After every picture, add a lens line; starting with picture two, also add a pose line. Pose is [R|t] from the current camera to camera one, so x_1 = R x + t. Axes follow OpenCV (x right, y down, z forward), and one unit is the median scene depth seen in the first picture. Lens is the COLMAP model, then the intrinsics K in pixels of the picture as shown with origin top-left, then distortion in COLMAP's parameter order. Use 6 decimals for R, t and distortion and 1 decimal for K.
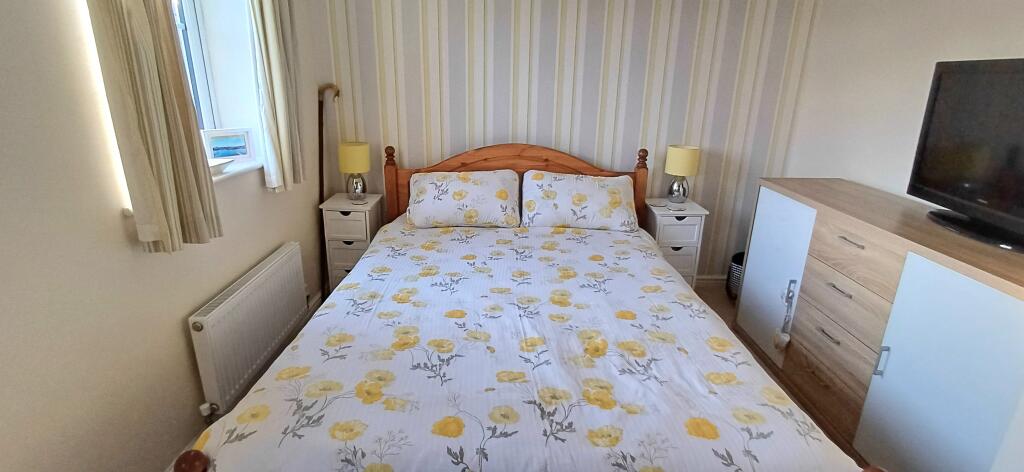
lens RADIAL K [[484.4, 0, 512.0], [0, 484.4, 236.0], [0, 0, 1]] dist [-0.000431, -0.000152]
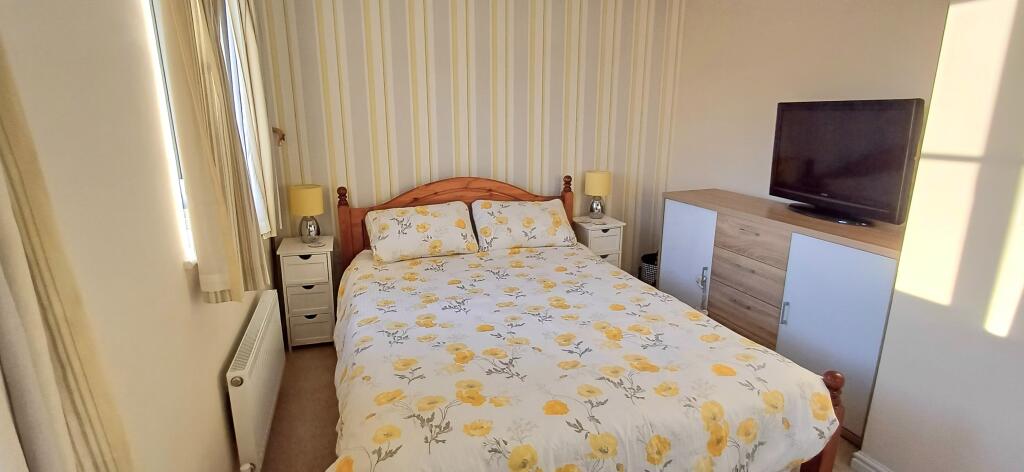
lens RADIAL K [[484.4, 0, 512.0], [0, 484.4, 236.0], [0, 0, 1]] dist [-0.000431, -0.000152]
pose [[0.942221, -0.096133, 0.320903, -0.264899], [0.118562, 0.991633, -0.051052, 0.010469], [-0.313310, 0.086149, 0.945735, -0.060844]]
